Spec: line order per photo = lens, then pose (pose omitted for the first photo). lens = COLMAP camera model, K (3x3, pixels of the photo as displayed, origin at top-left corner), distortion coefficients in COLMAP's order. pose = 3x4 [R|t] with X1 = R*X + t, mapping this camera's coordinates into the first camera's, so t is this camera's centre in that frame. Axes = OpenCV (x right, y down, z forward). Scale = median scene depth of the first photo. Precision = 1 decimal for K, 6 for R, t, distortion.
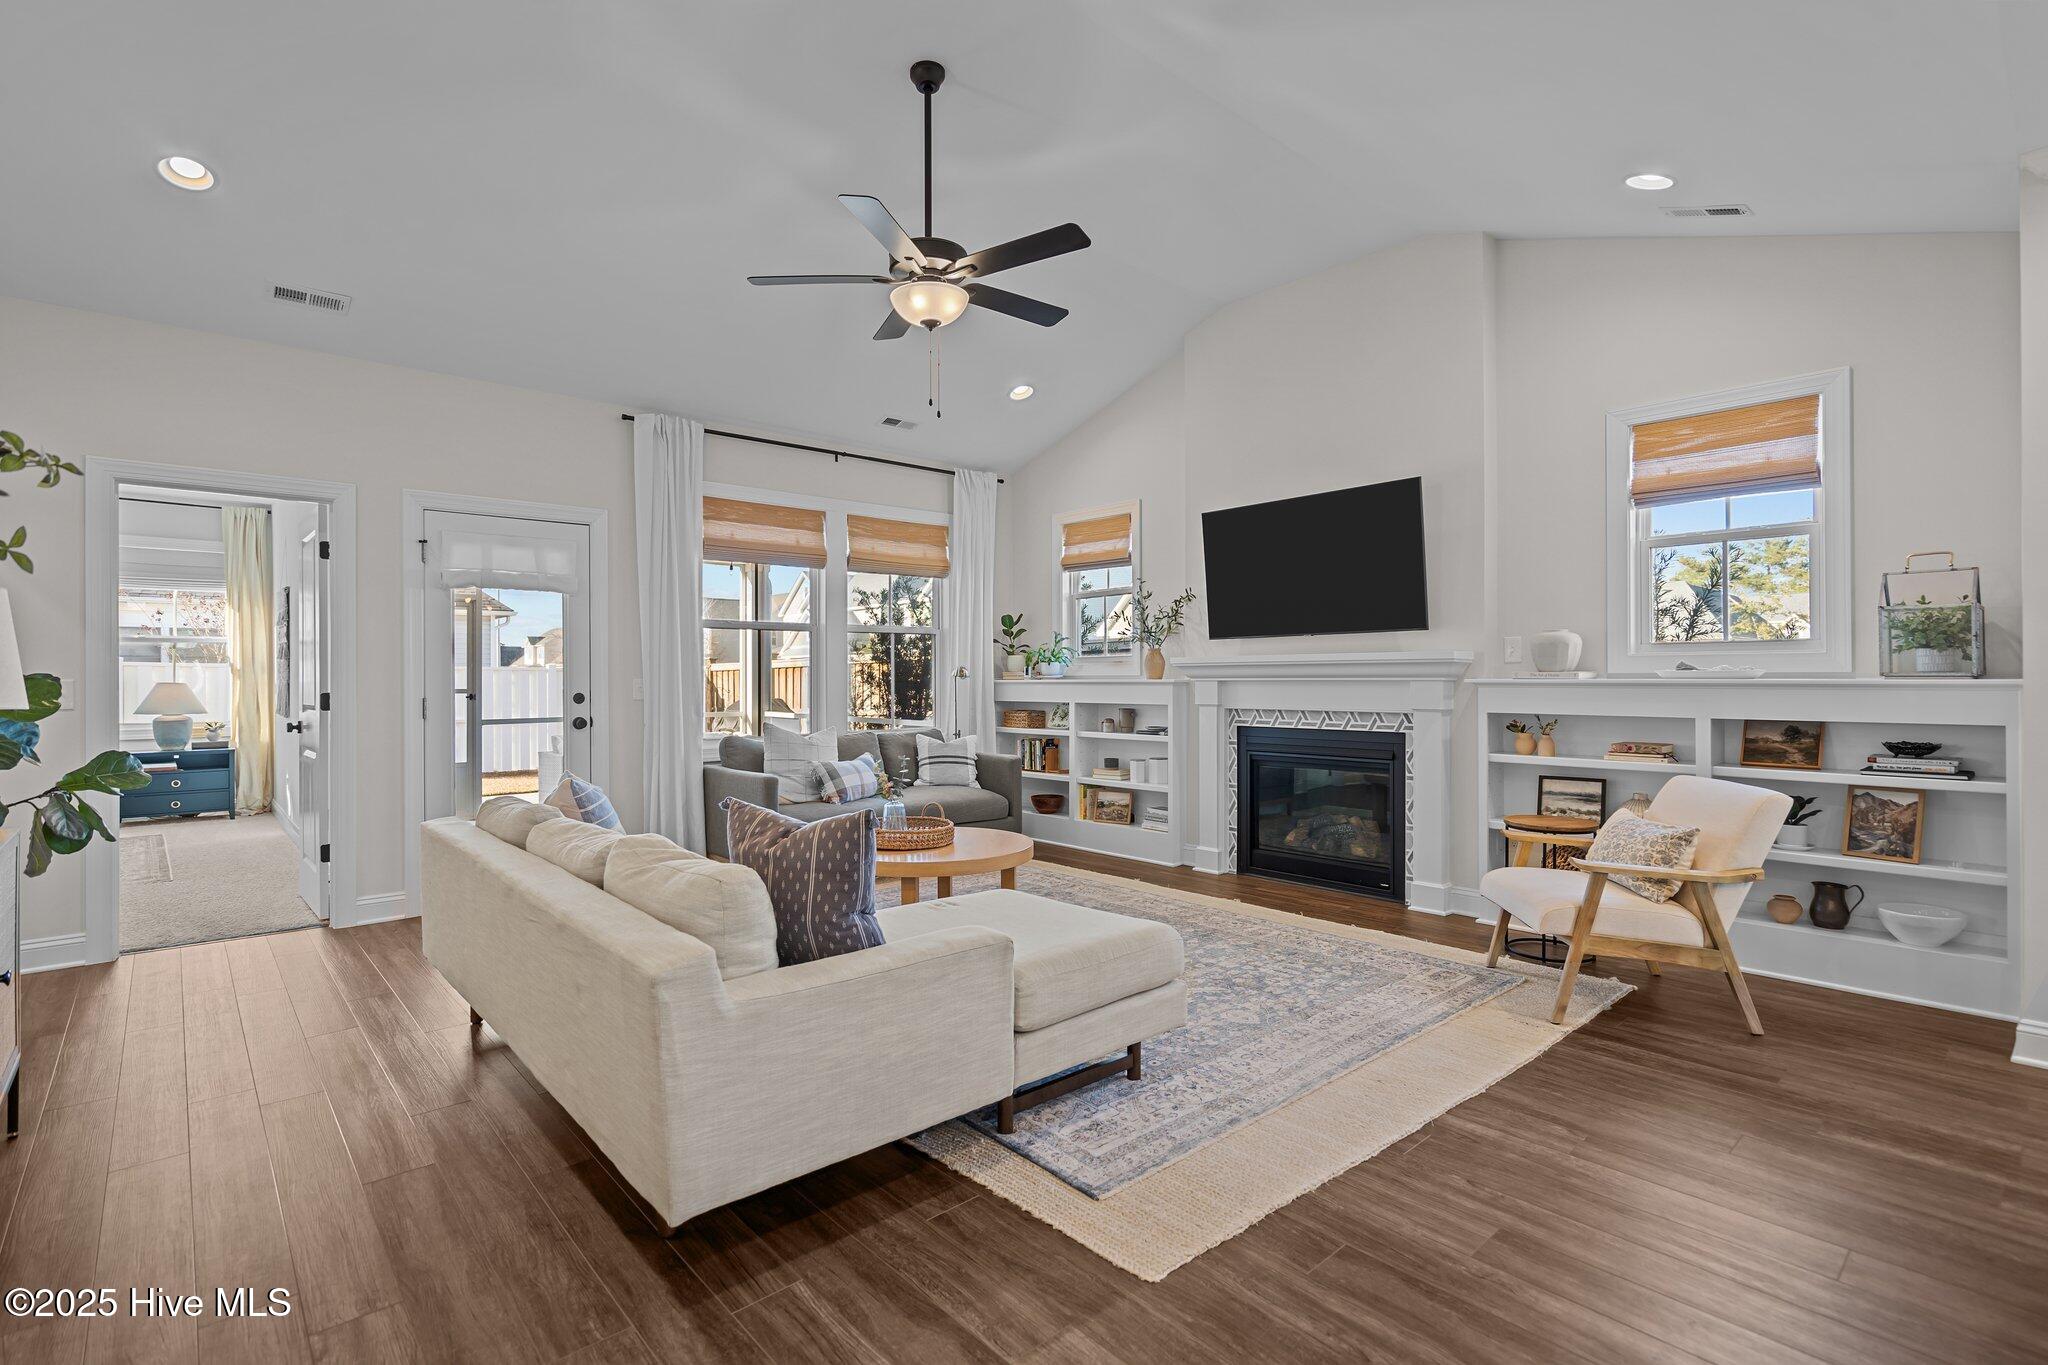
lens RADIAL K [[949.7, 0, 1013.4], [0, 949.7, 672.1], [0, 0, 1]] dist [0.000219, -0.000422]
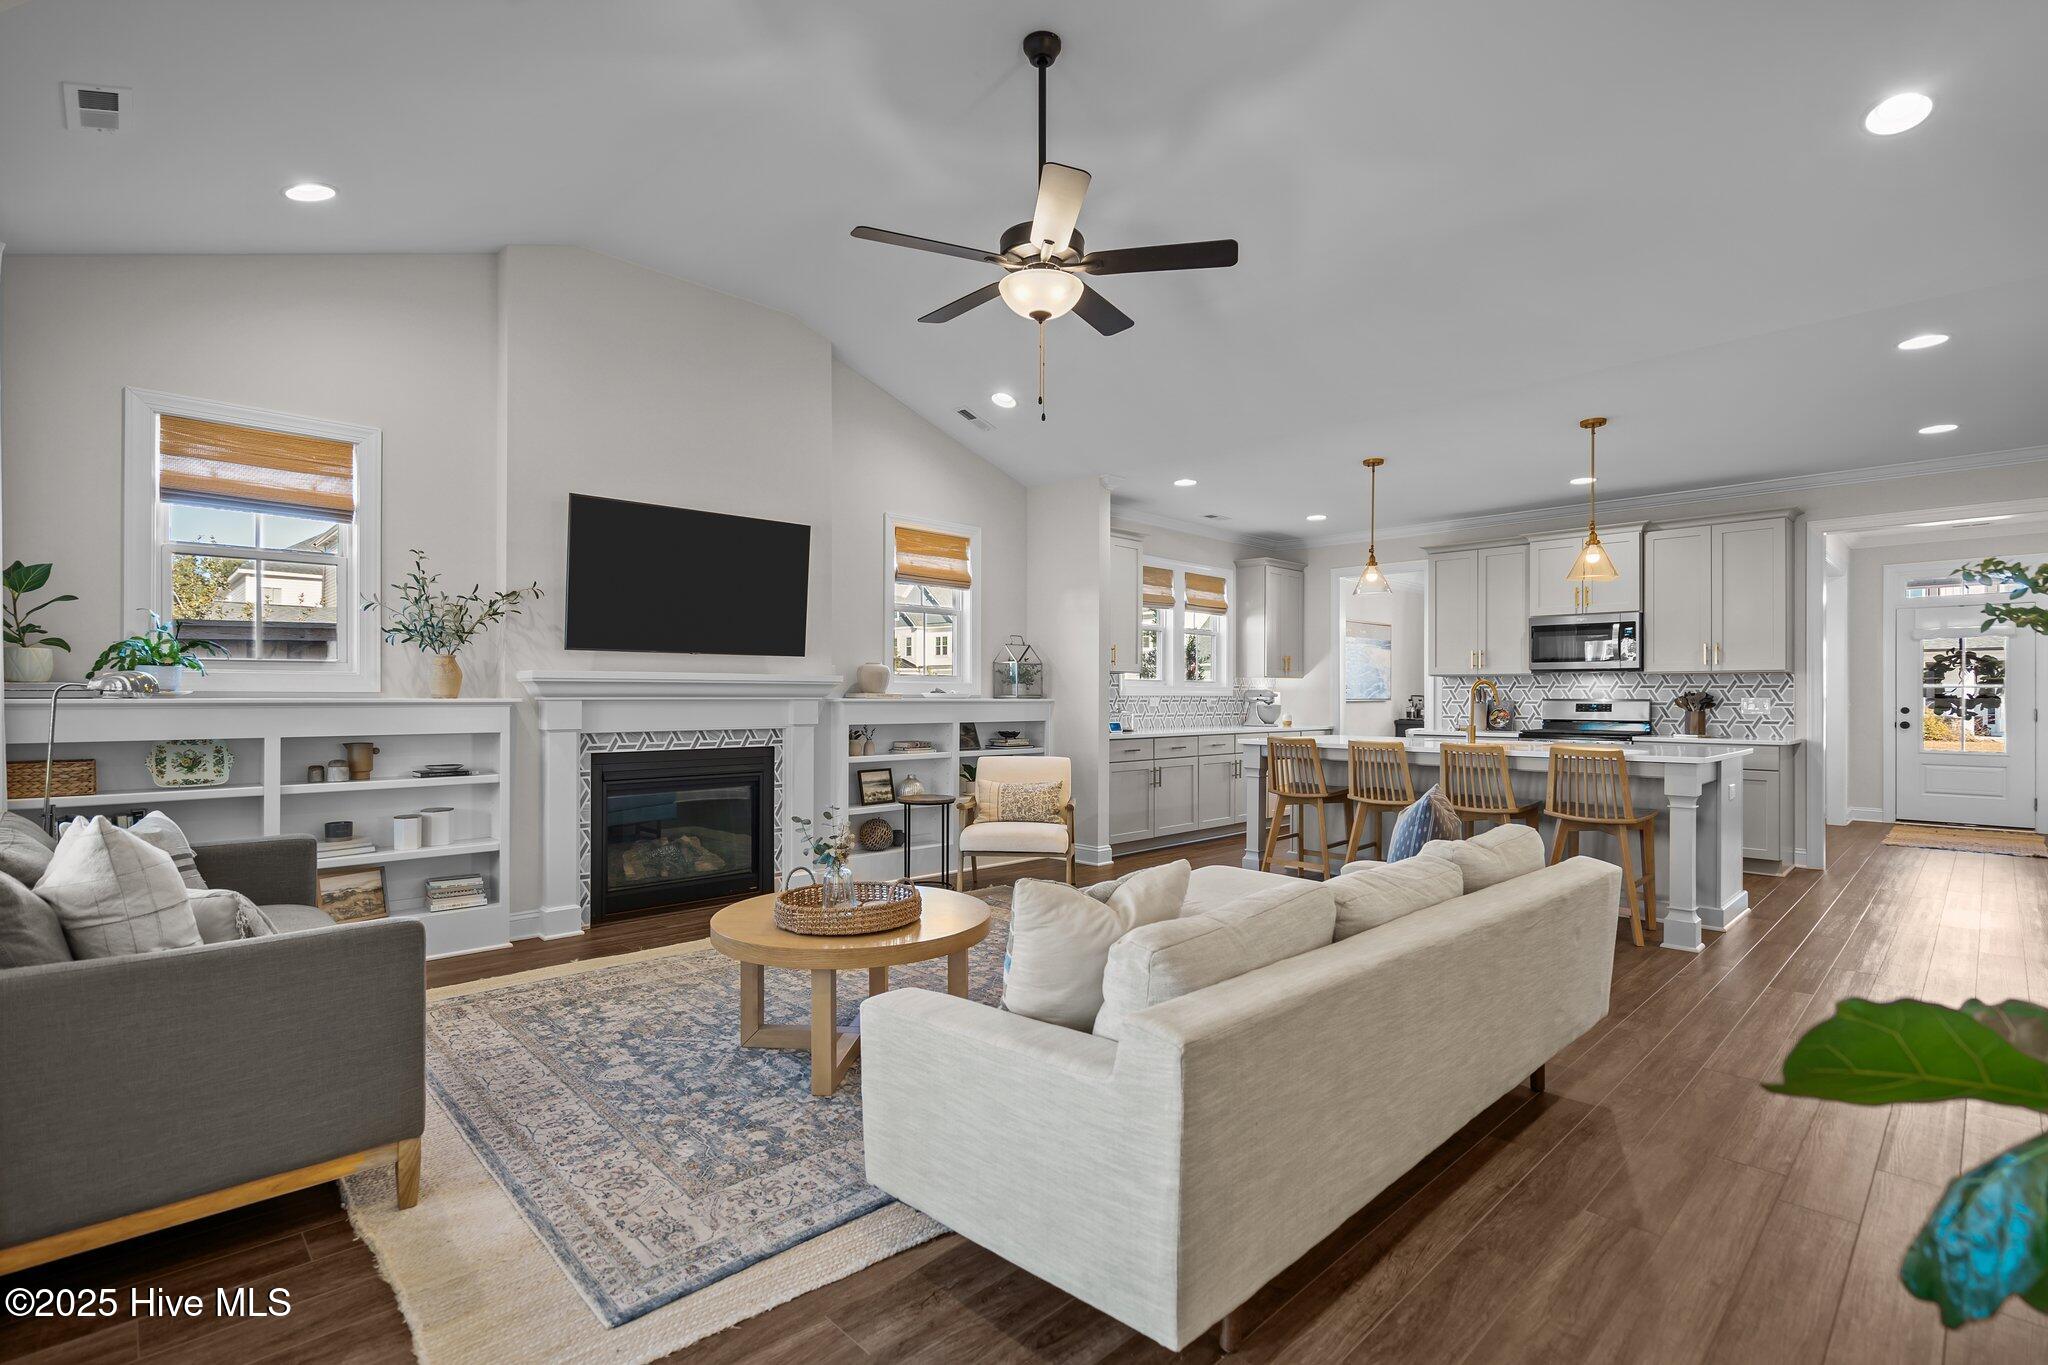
lens RADIAL K [[957.1, 0, 1017.6], [0, 957.1, 687.5], [0, 0, 1]] dist [0.000089, 0.000367]
pose [[-0.043988, 0.011662, 0.998964, -0.869799], [-0.009425, 0.999883, -0.012087, 0.006364], [-0.998988, -0.009947, -0.043873, 0.907633]]
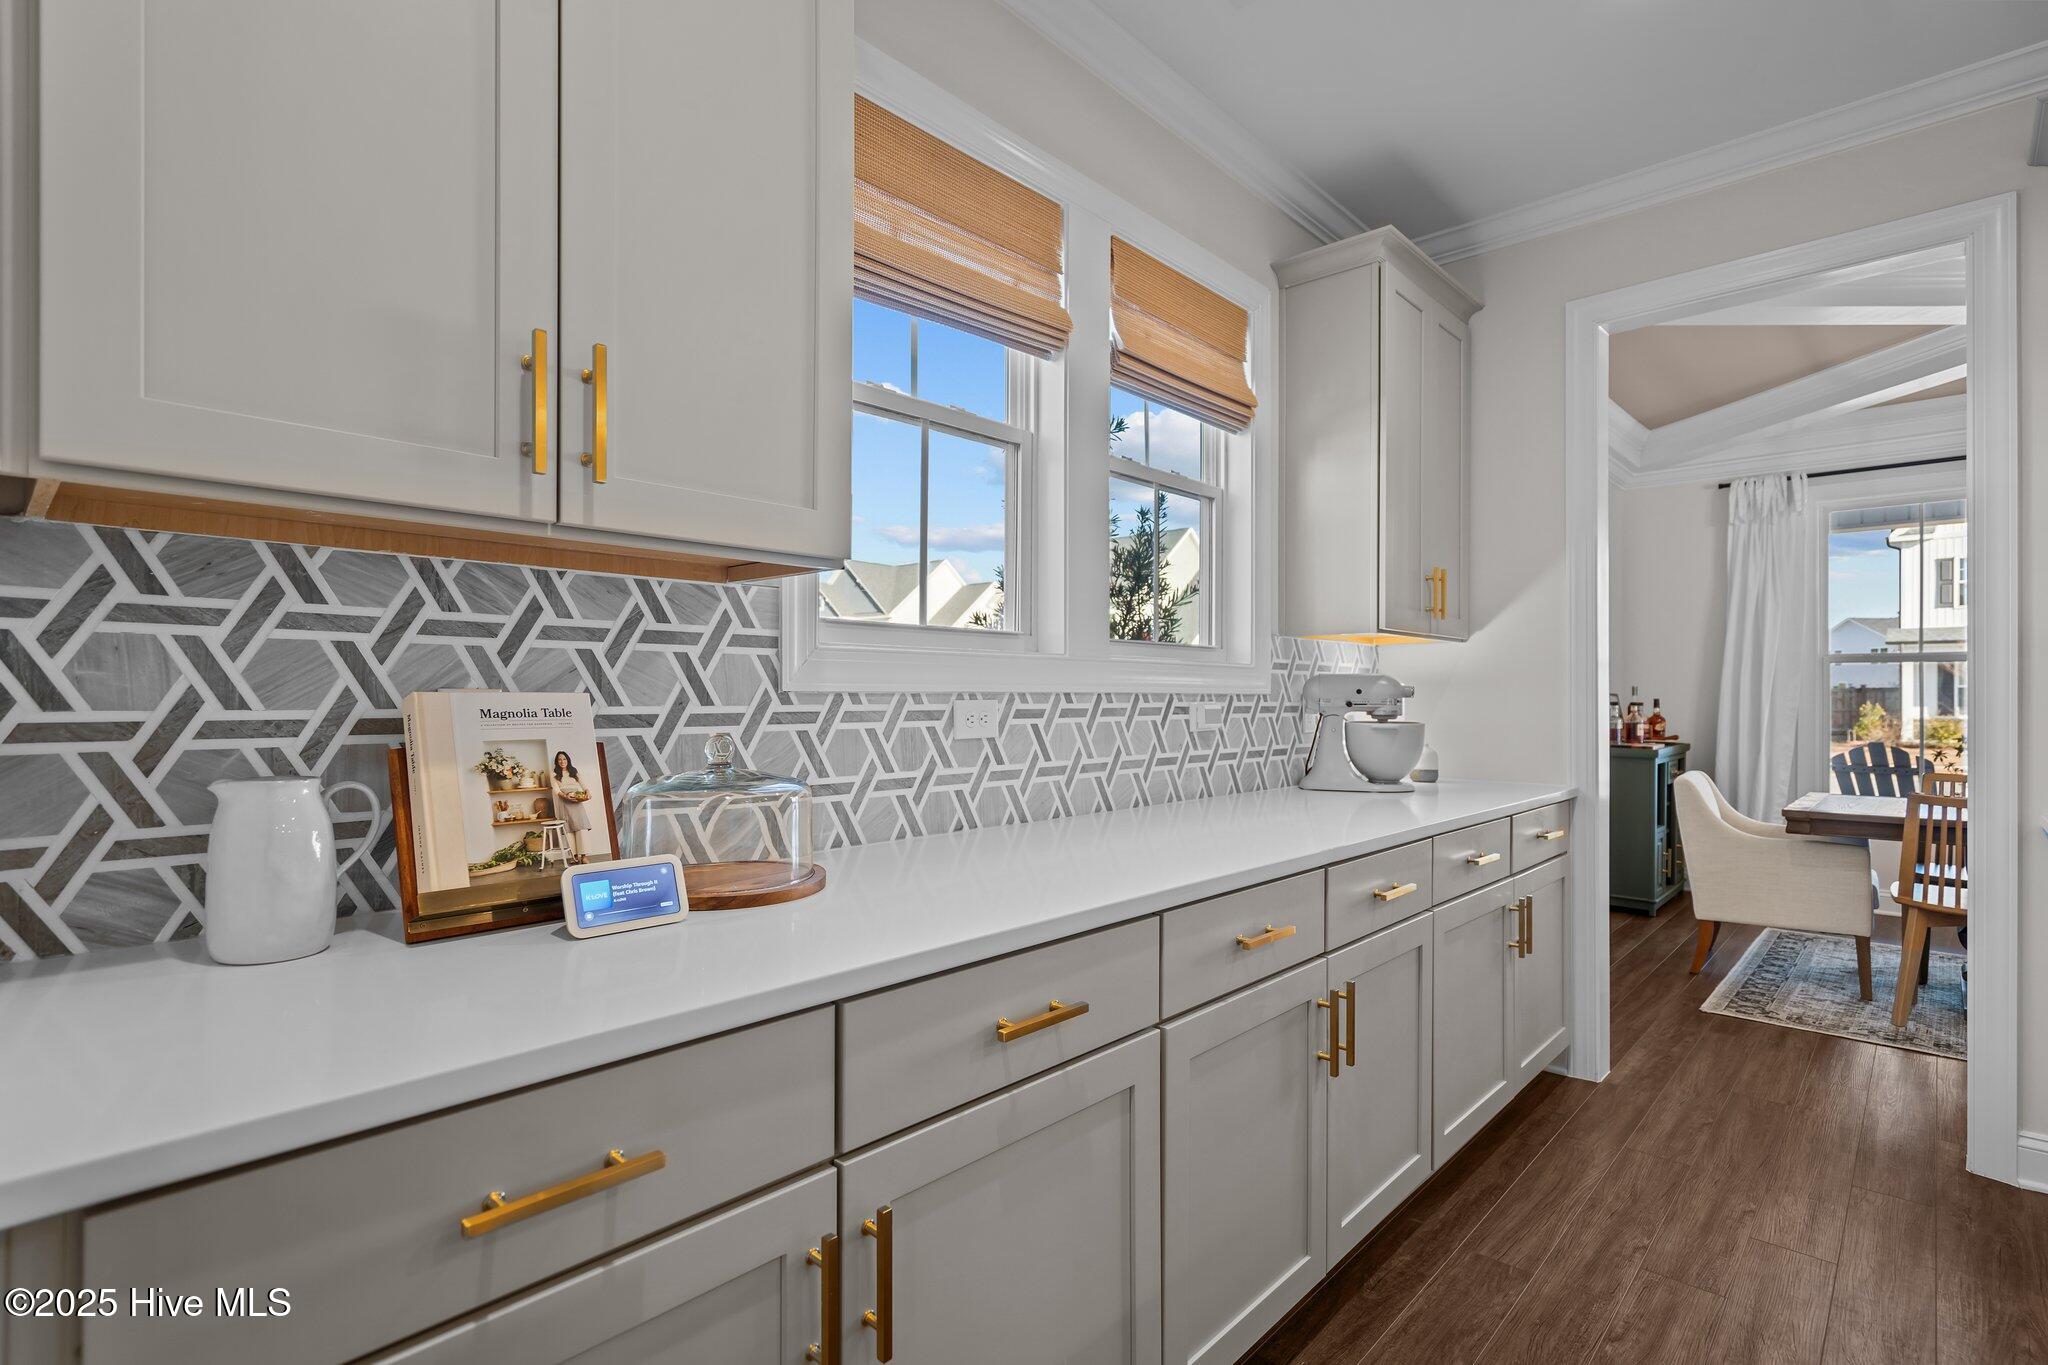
lens RADIAL K [[969.8, 0, 1018.8], [0, 969.8, 686.7], [0, 0, 1]] dist [-0.000540, 0.000283]
pose [[-0.084494, 0.011346, 0.996359, 0.629056], [-0.009384, 0.999882, -0.012182, -0.000661], [-0.996380, -0.010379, -0.084378, 0.555017]]
